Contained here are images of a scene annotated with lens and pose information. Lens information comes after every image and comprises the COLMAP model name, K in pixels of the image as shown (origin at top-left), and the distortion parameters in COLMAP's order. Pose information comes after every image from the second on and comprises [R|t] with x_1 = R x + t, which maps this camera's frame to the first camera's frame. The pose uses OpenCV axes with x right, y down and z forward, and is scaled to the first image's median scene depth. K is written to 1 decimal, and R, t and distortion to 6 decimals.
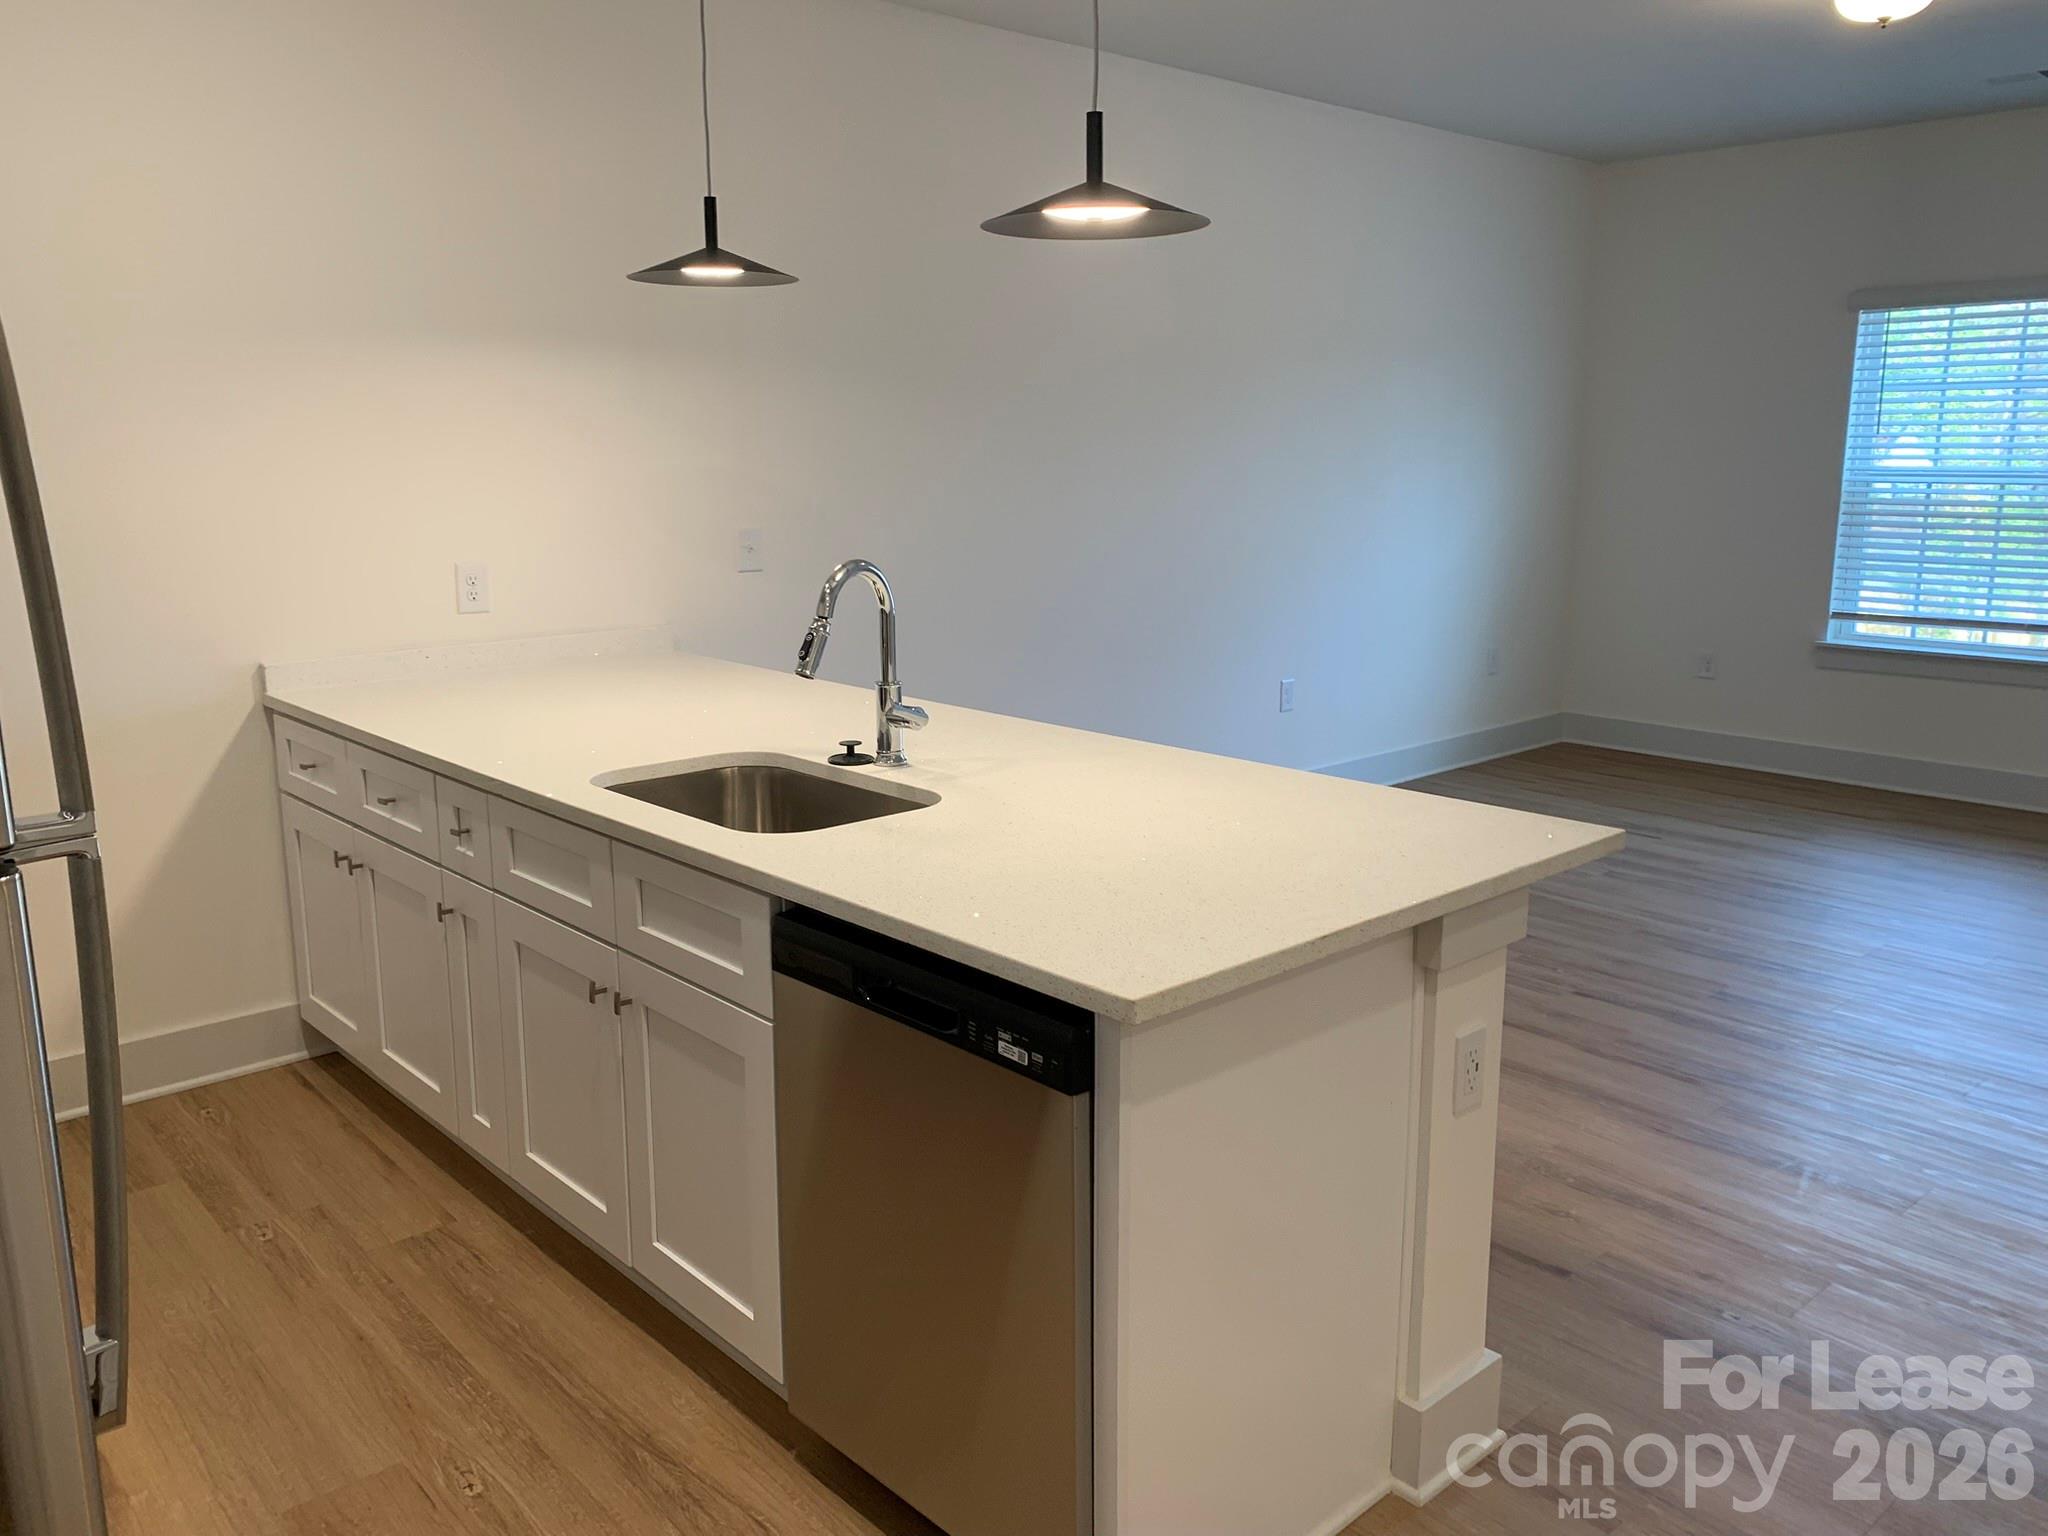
lens RADIAL K [[1547.7, 0, 1011.0], [0, 1547.7, 753.4], [0, 0, 1]] dist [0.026554, -0.024302]
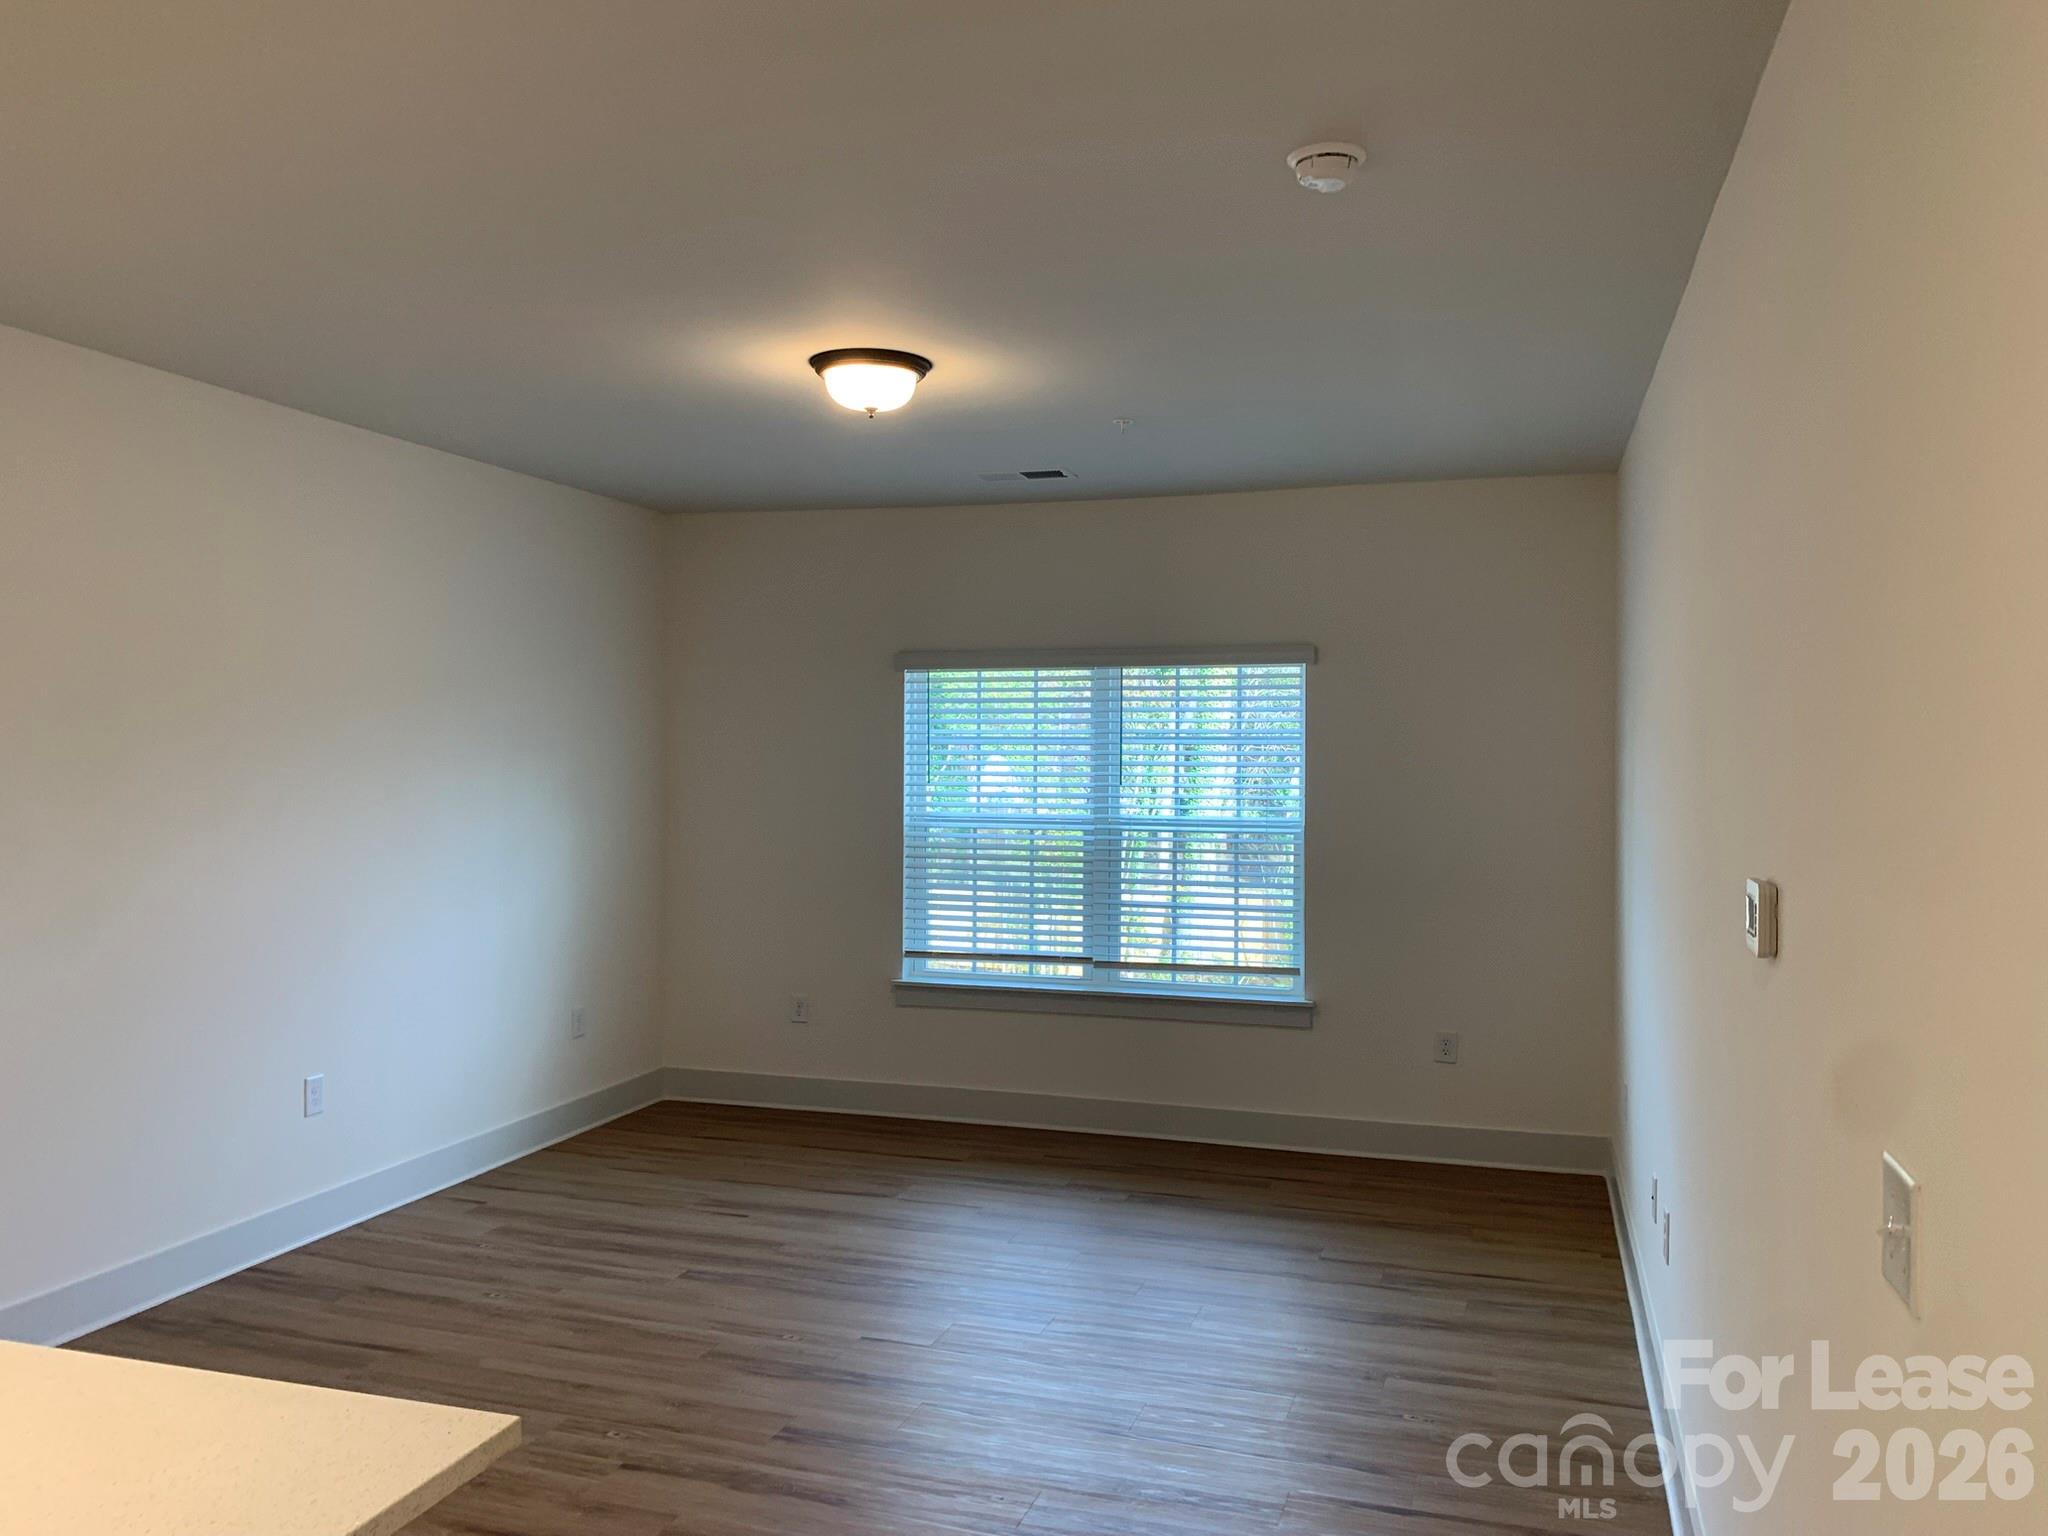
lens RADIAL K [[1547.7, 0, 1027.0], [0, 1547.7, 777.4], [0, 0, 1]] dist [0.026554, -0.024302]
pose [[0.858994, 0.004089, 0.511969, 0.073879], [0.091306, 0.982715, -0.161045, -0.033066], [-0.503778, 0.185082, 0.843773, 0.073863]]
